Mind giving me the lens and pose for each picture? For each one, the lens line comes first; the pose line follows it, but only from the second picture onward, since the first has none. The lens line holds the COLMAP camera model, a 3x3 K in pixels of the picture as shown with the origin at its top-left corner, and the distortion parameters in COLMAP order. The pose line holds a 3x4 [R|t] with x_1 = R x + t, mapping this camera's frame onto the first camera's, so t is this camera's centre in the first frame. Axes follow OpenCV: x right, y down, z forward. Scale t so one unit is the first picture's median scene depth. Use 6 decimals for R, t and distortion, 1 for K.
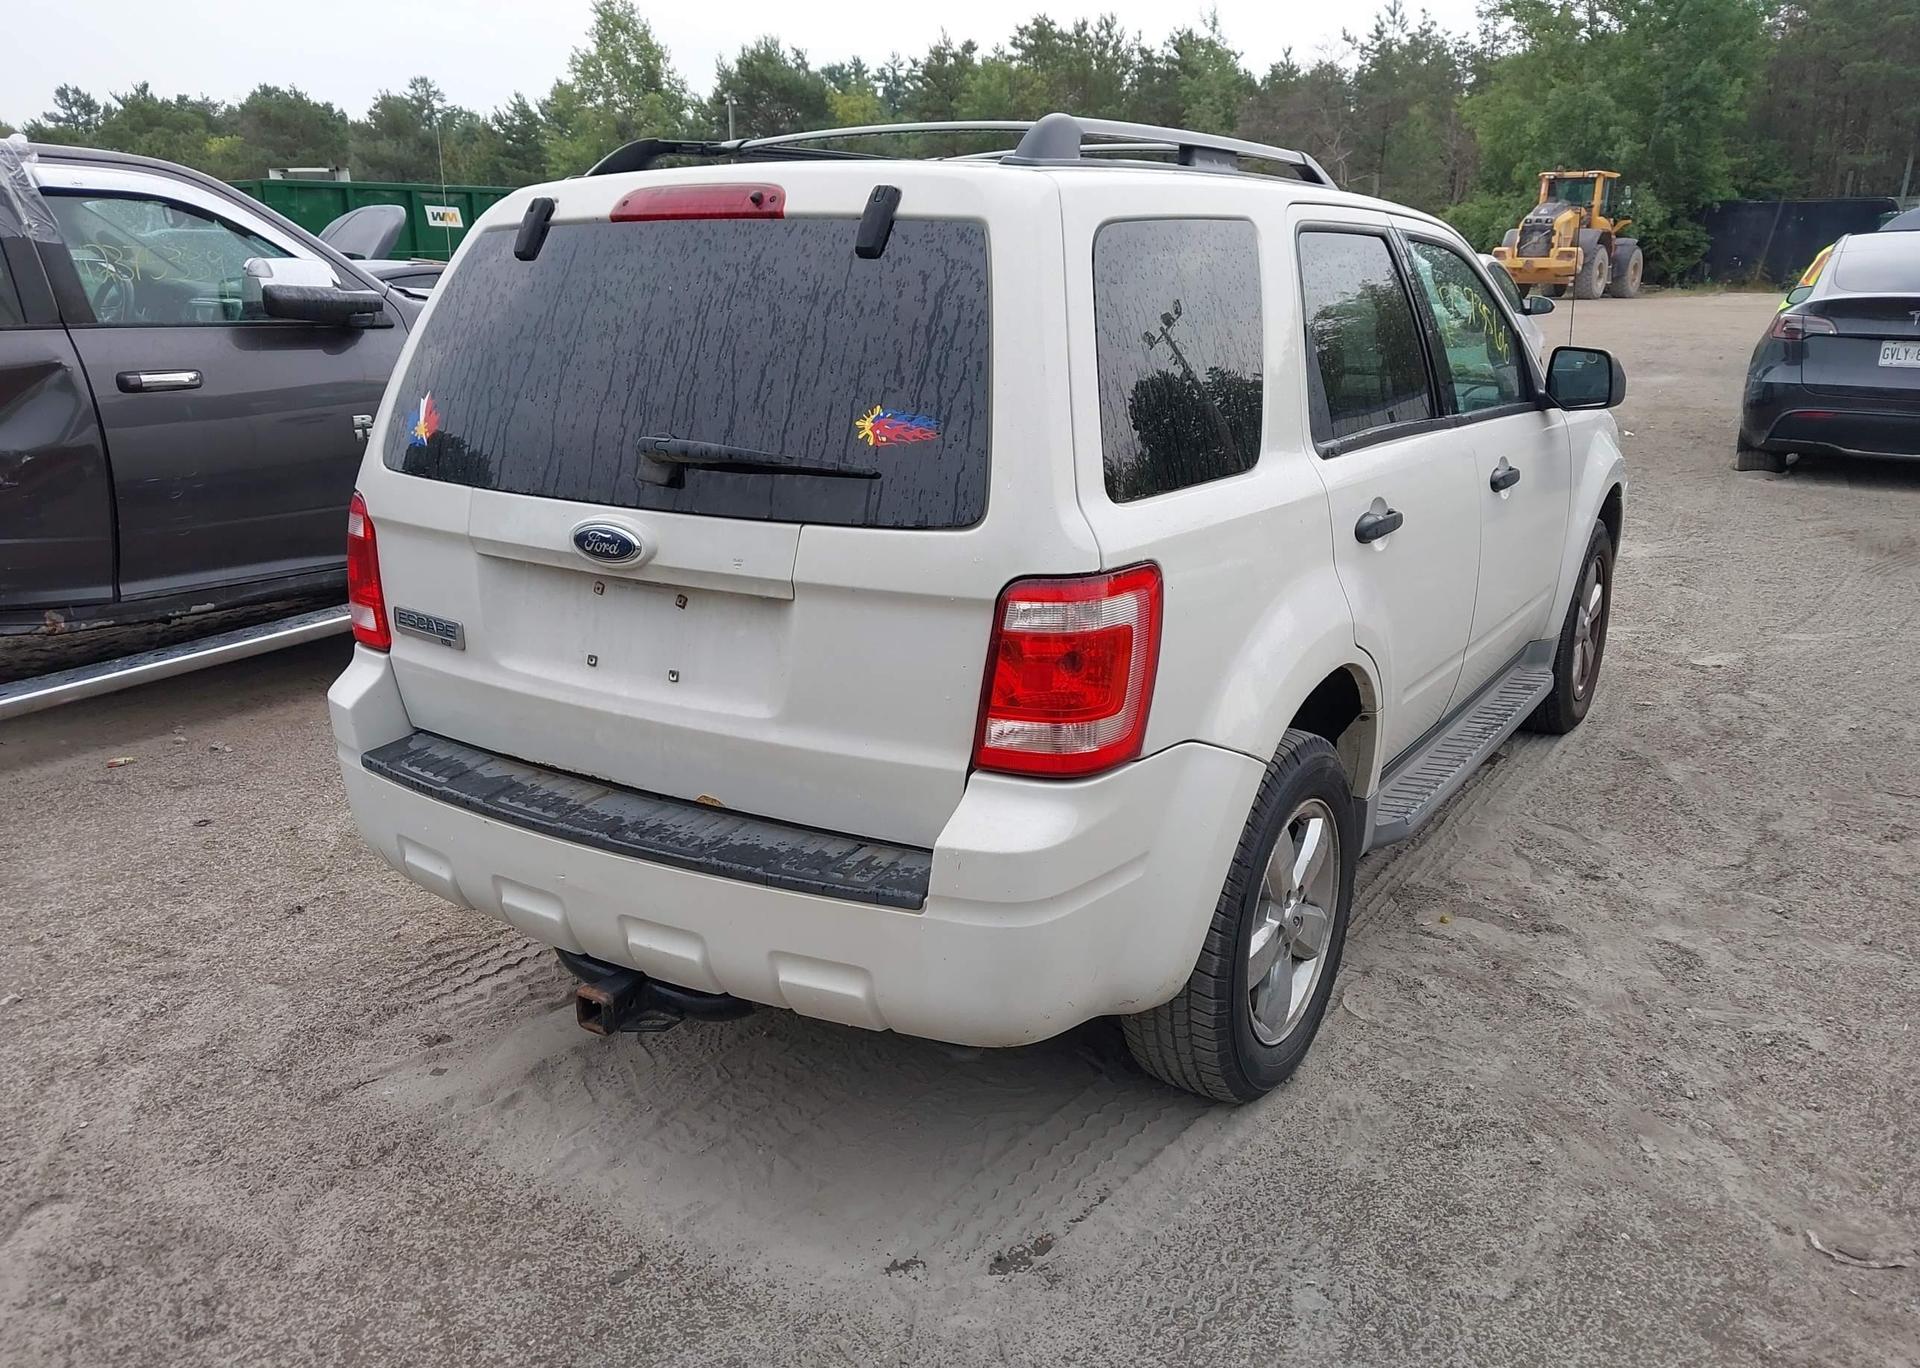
lens RADIAL K [[1527.5, 0, 961.4], [0, 1527.5, 693.1], [0, 0, 1]] dist [0.012735, -0.012870]
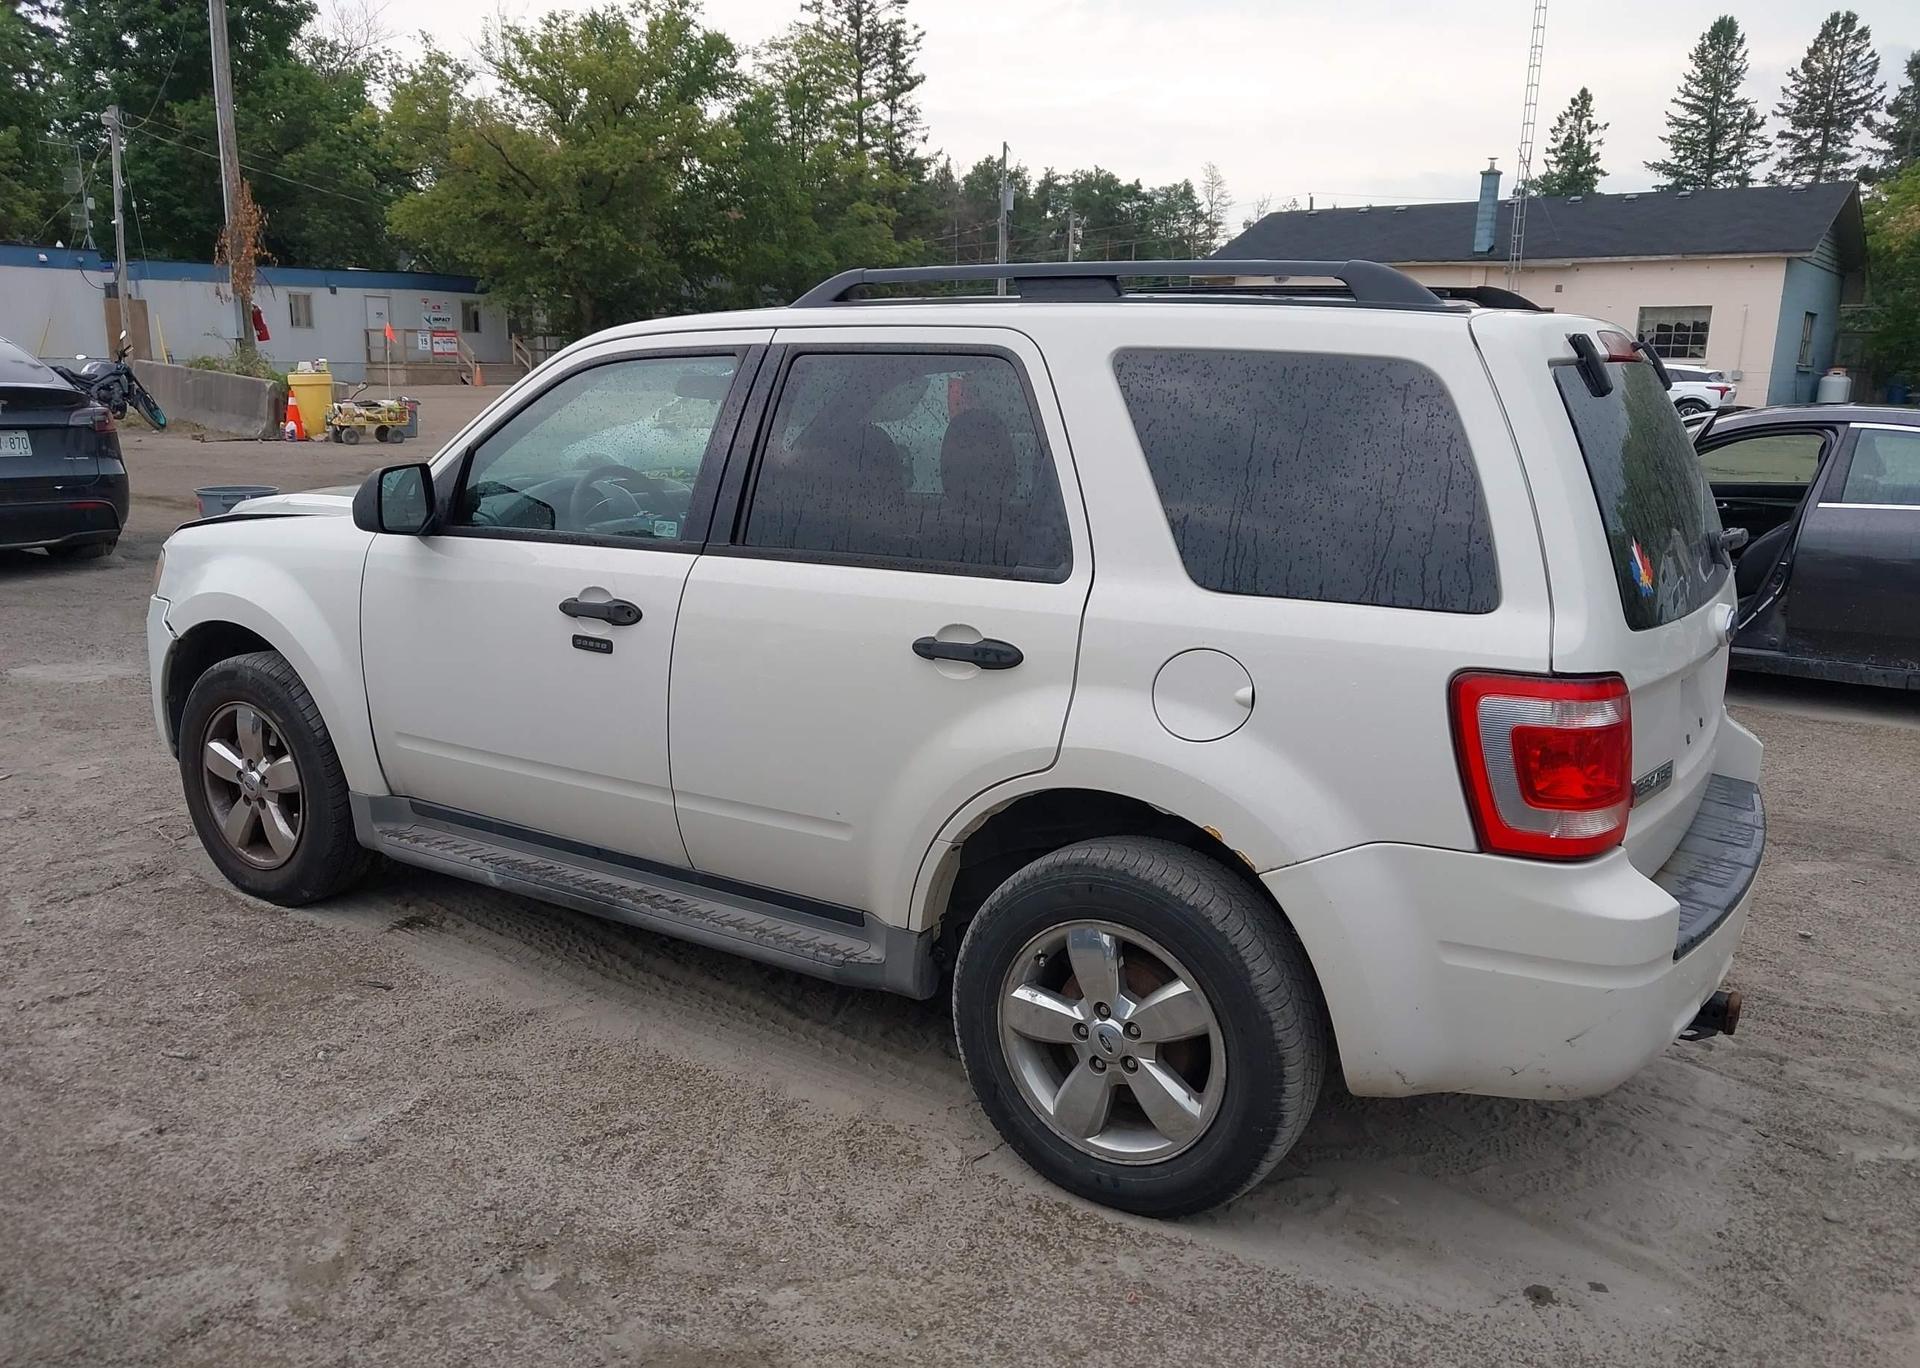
lens RADIAL K [[1527.5, 0, 928.2], [0, 1527.5, 685.9], [0, 0, 1]] dist [0.012735, -0.012870]
pose [[0.021920, -0.209352, 0.977595, -1.144833], [0.256284, 0.946332, 0.196910, -0.360385], [-0.966353, 0.246226, 0.074397, 1.218429]]
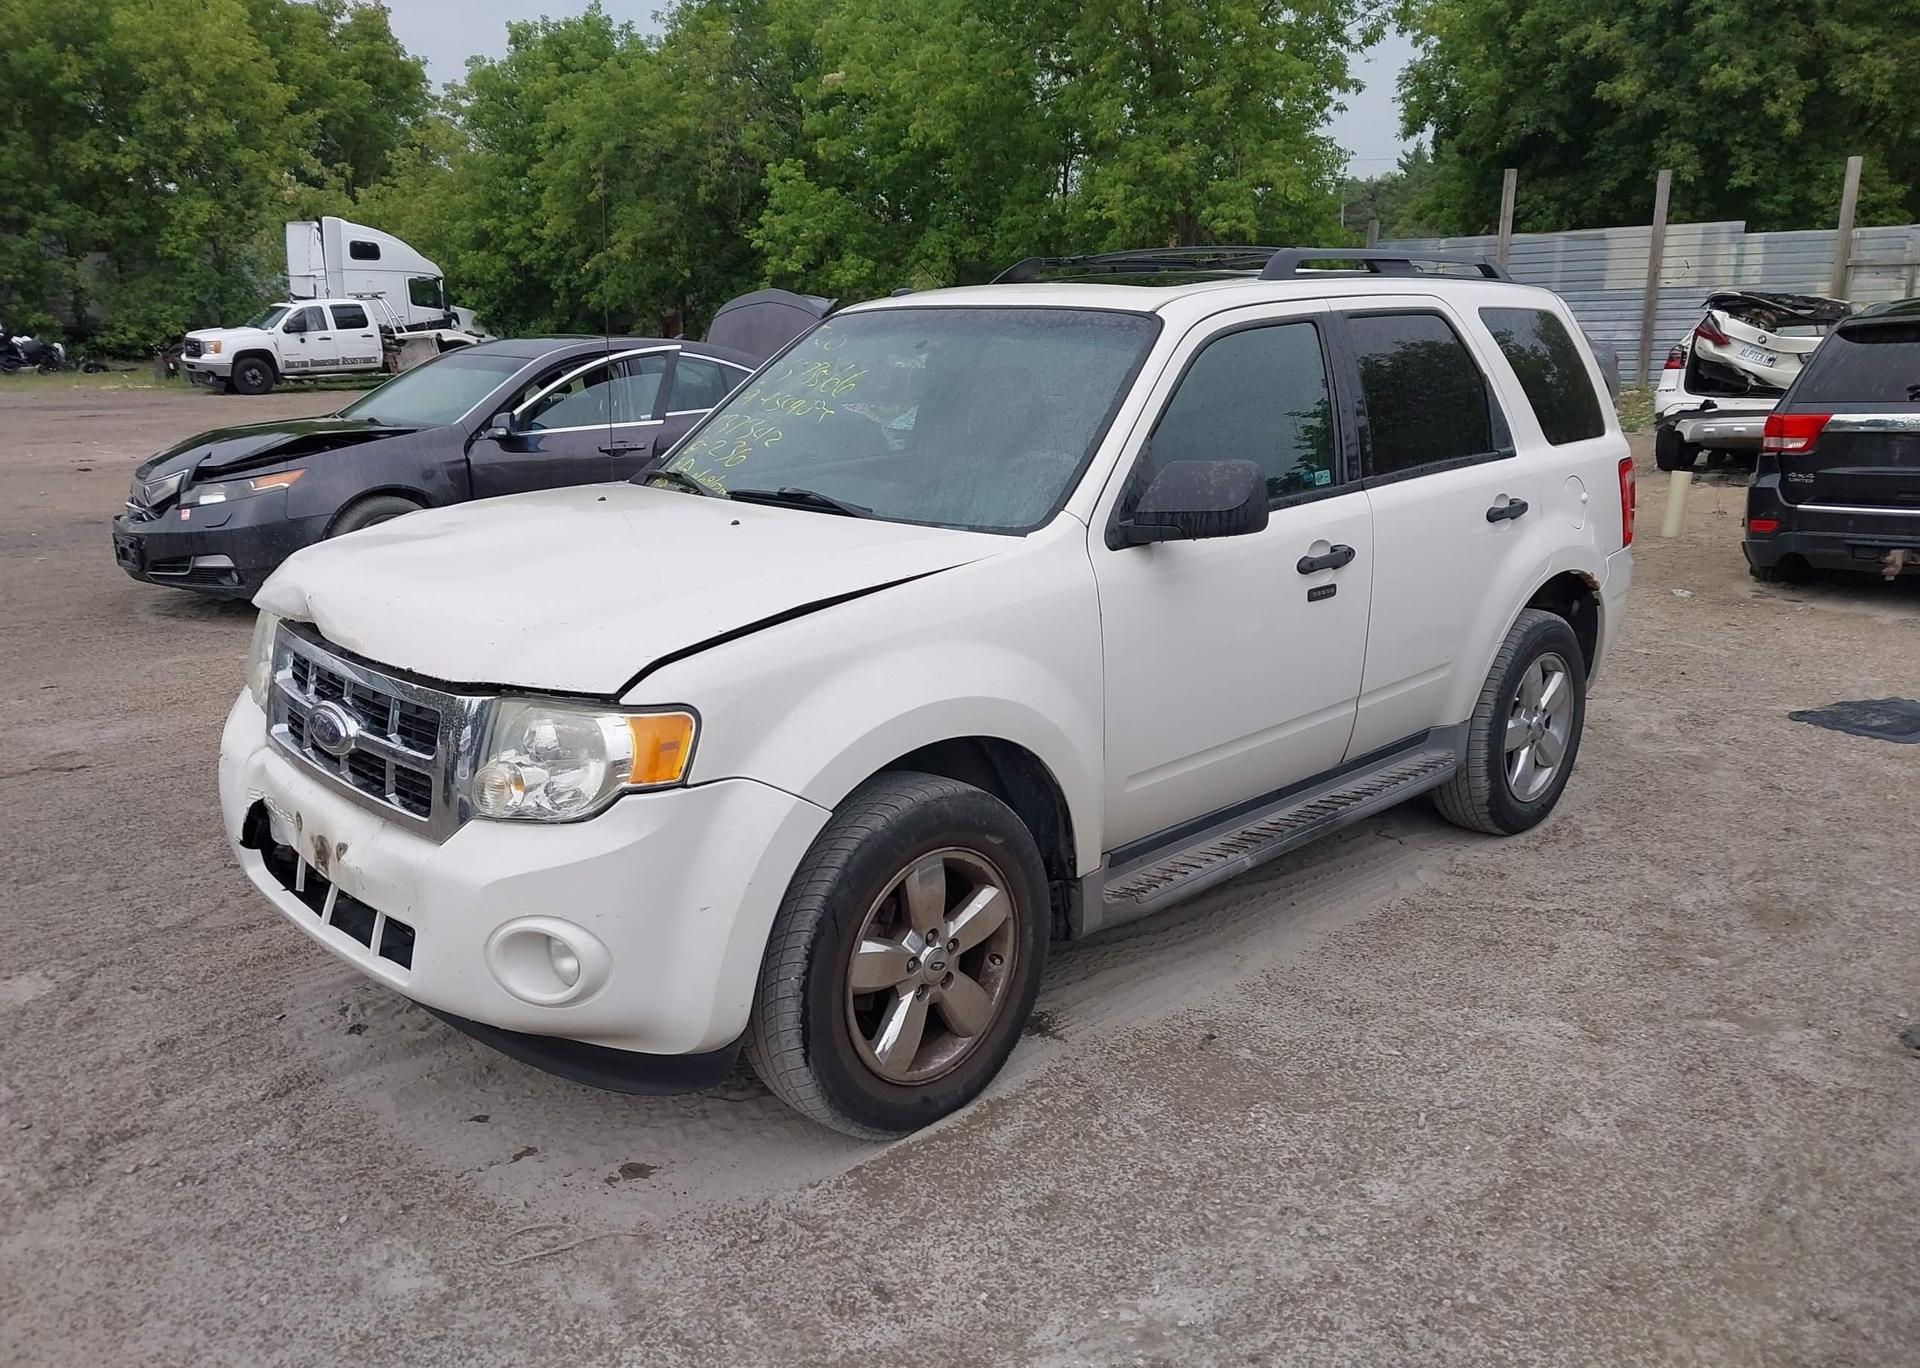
lens RADIAL K [[1527.5, 0, 948.6], [0, 1527.5, 649.8], [0, 0, 1]] dist [0.012735, -0.012870]
pose [[-0.969593, -0.043814, 0.240767, -0.057775], [0.077771, 0.877673, 0.472907, -0.793578], [-0.232035, 0.477253, -0.847579, 2.660364]]
